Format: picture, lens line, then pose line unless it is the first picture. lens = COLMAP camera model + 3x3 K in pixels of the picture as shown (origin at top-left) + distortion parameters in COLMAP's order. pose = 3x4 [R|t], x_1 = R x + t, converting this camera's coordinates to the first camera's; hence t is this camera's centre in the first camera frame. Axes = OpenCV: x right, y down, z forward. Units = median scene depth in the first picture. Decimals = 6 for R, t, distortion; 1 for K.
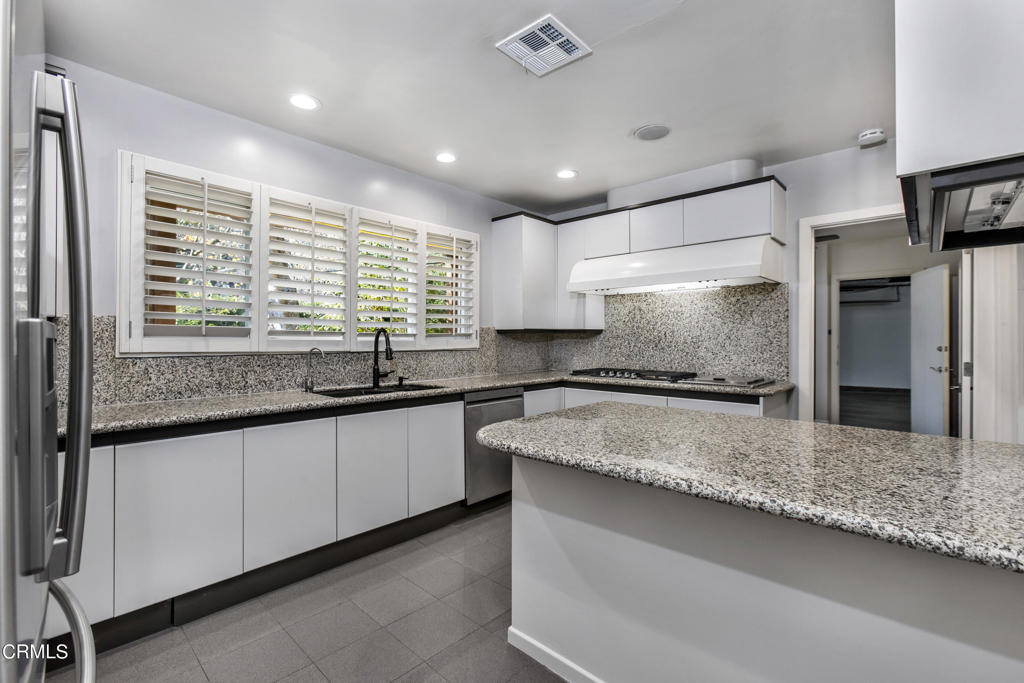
lens RADIAL K [[457.6, 0, 510.4], [0, 457.6, 340.1], [0, 0, 1]] dist [-0.000928, 0.000476]
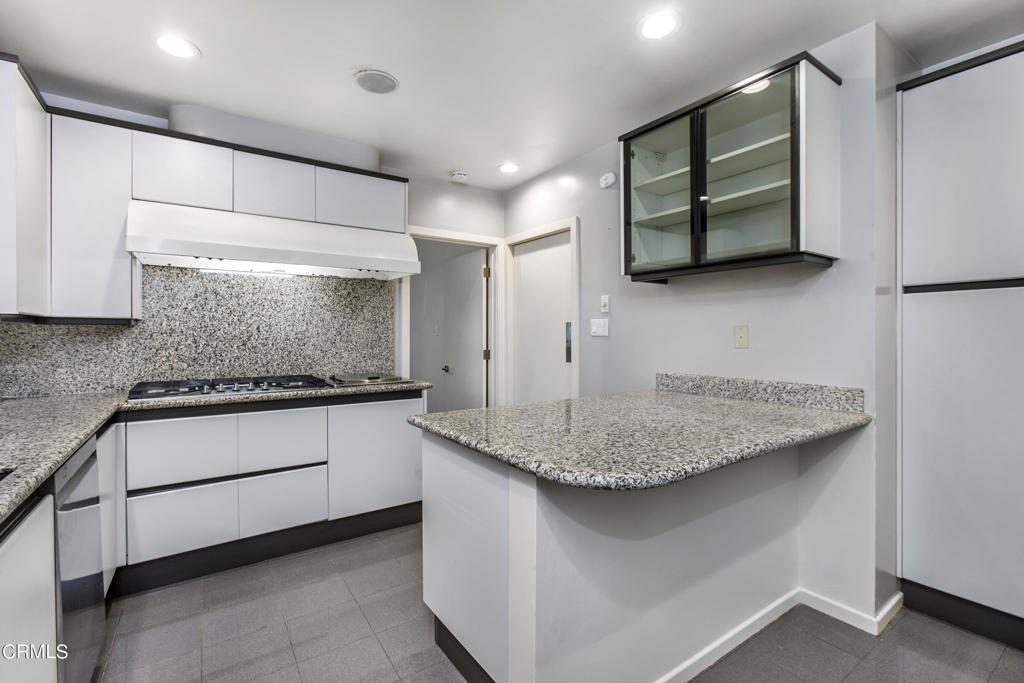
lens RADIAL K [[457.6, 0, 509.4], [0, 457.6, 335.3], [0, 0, 1]] dist [-0.000928, 0.000476]
pose [[0.228148, -0.001191, 0.973626, -0.358364], [0.005934, 0.999982, -0.000167, 0.000969], [-0.973608, 0.005816, 0.228151, 0.480408]]
